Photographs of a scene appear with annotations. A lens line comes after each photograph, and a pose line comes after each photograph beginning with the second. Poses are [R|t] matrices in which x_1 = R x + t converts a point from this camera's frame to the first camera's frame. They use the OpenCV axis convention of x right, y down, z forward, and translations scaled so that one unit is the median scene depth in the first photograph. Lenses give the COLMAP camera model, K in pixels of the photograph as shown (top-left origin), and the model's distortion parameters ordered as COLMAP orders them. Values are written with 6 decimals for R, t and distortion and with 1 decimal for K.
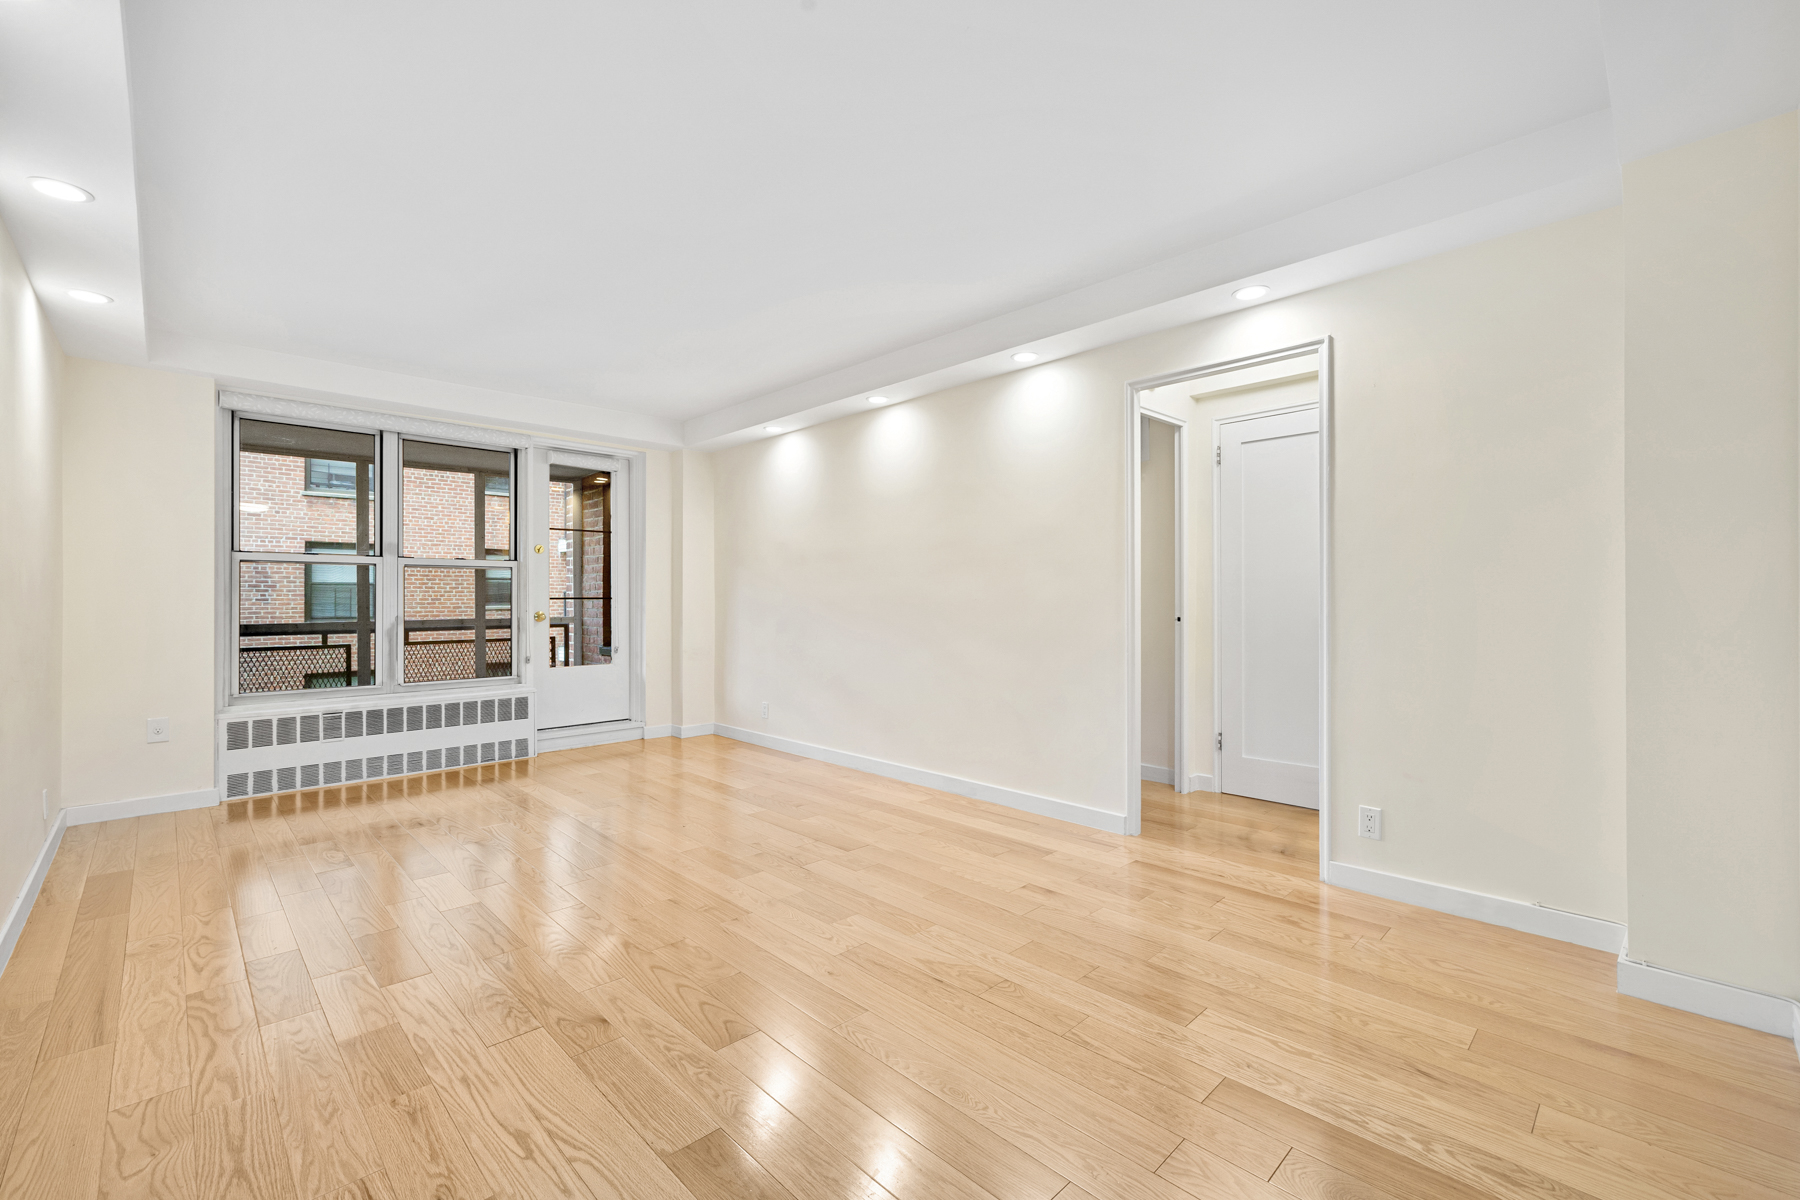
lens RADIAL K [[767.9, 0, 890.9], [0, 767.9, 590.1], [0, 0, 1]] dist [0.006568, 0.000140]
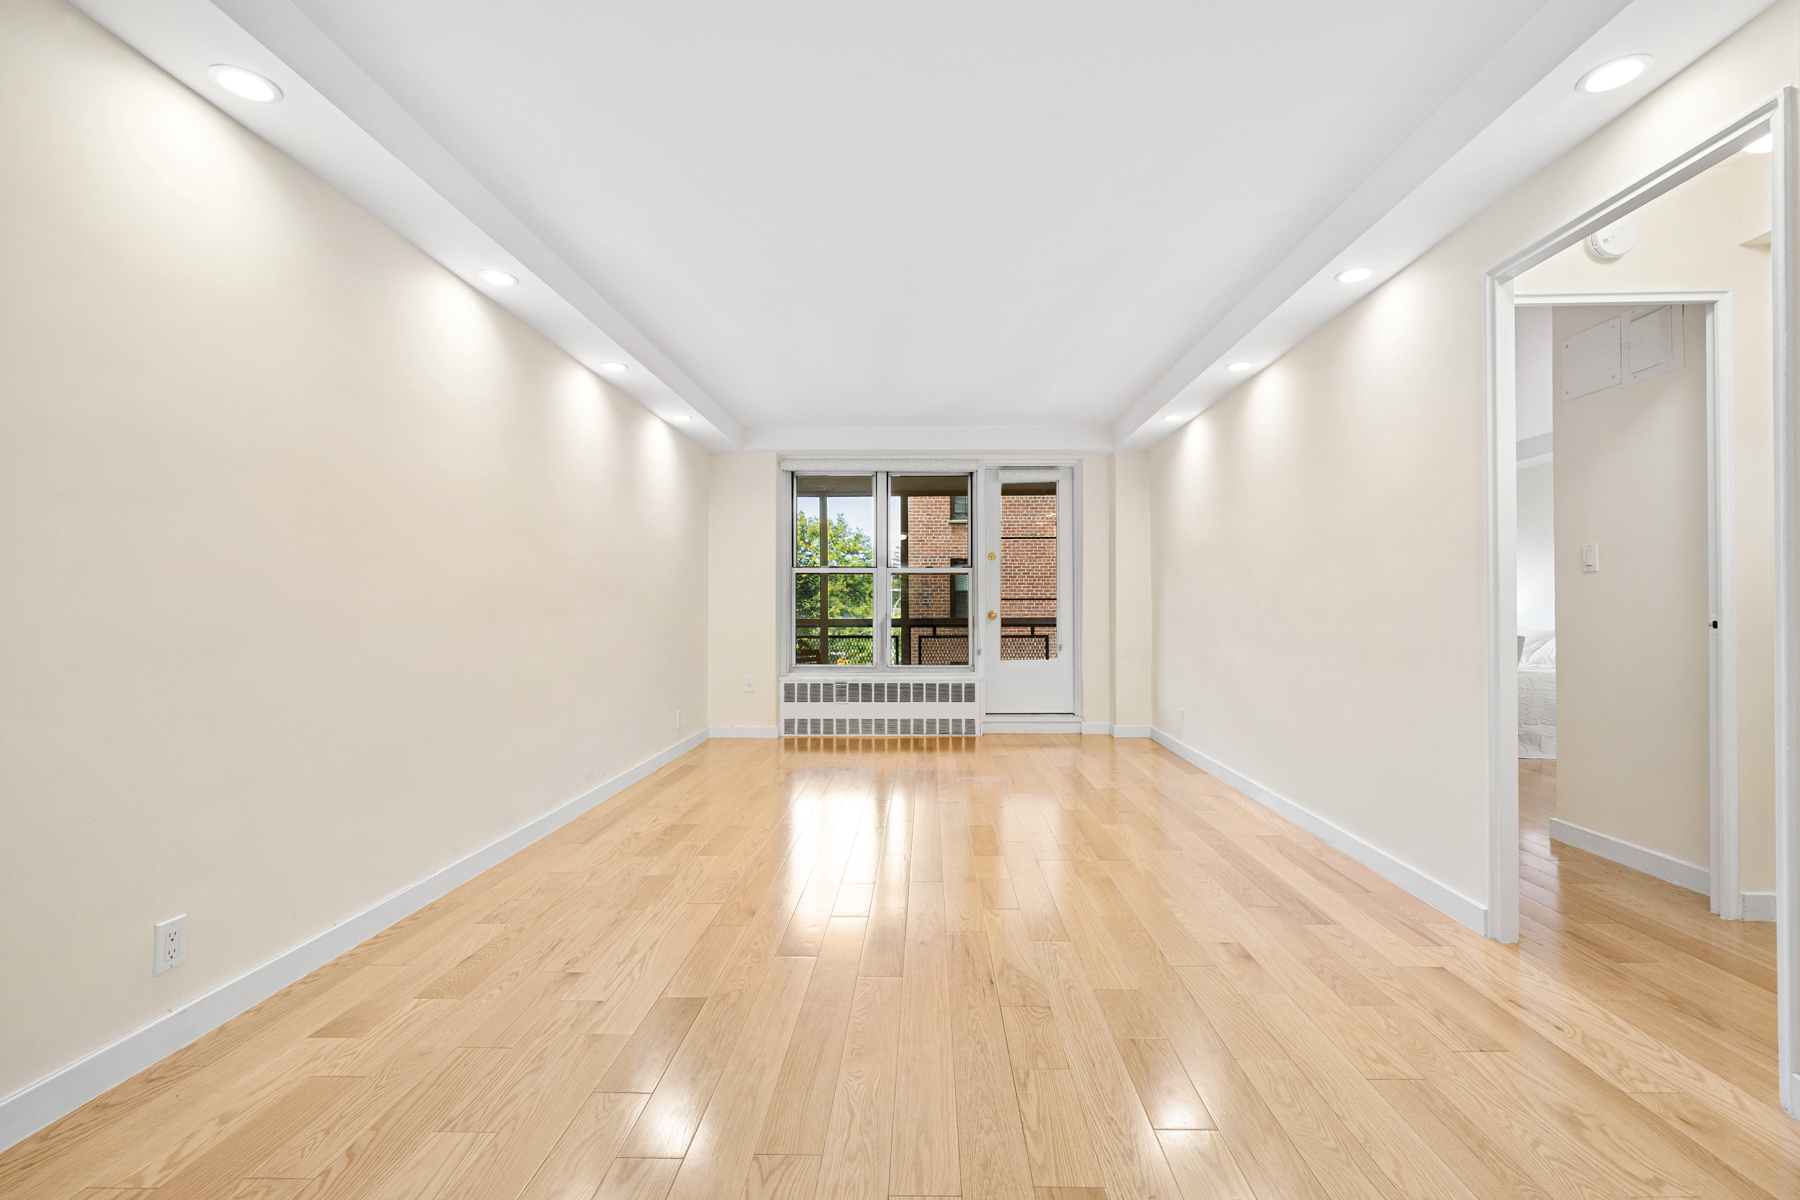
lens RADIAL K [[767.9, 0, 901.3], [0, 767.9, 602.6], [0, 0, 1]] dist [0.006568, 0.000140]
pose [[0.703081, -0.002397, -0.711106, 0.346181], [0.008018, 0.999957, 0.004557, 0.011673], [0.711065, -0.008906, 0.703070, 0.122984]]
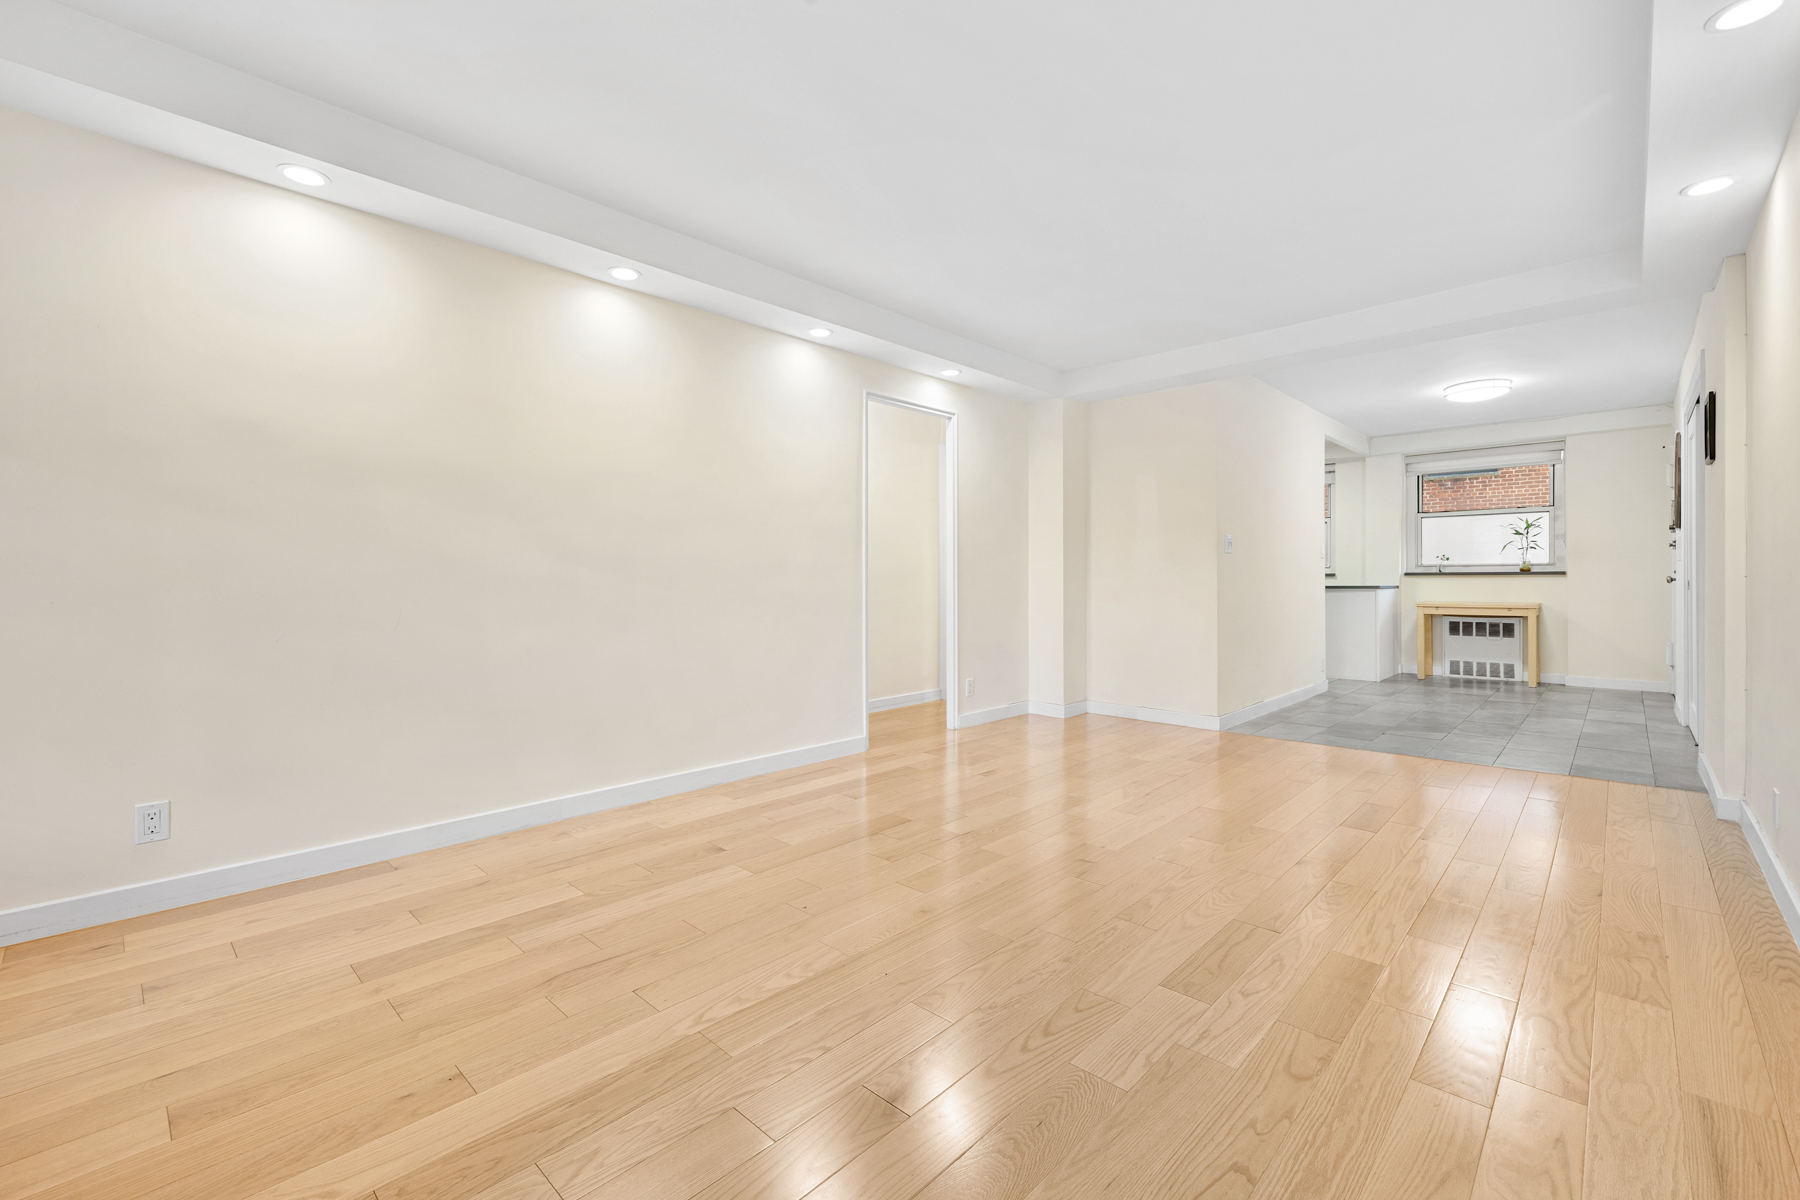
lens RADIAL K [[767.9, 0, 904.6], [0, 767.9, 588.1], [0, 0, 1]] dist [0.006568, 0.000140]
pose [[-0.062688, -0.009151, 0.997991, -0.785917], [-0.009666, 0.999917, 0.008562, 0.032914], [-0.997986, -0.009110, -0.062771, 0.835054]]
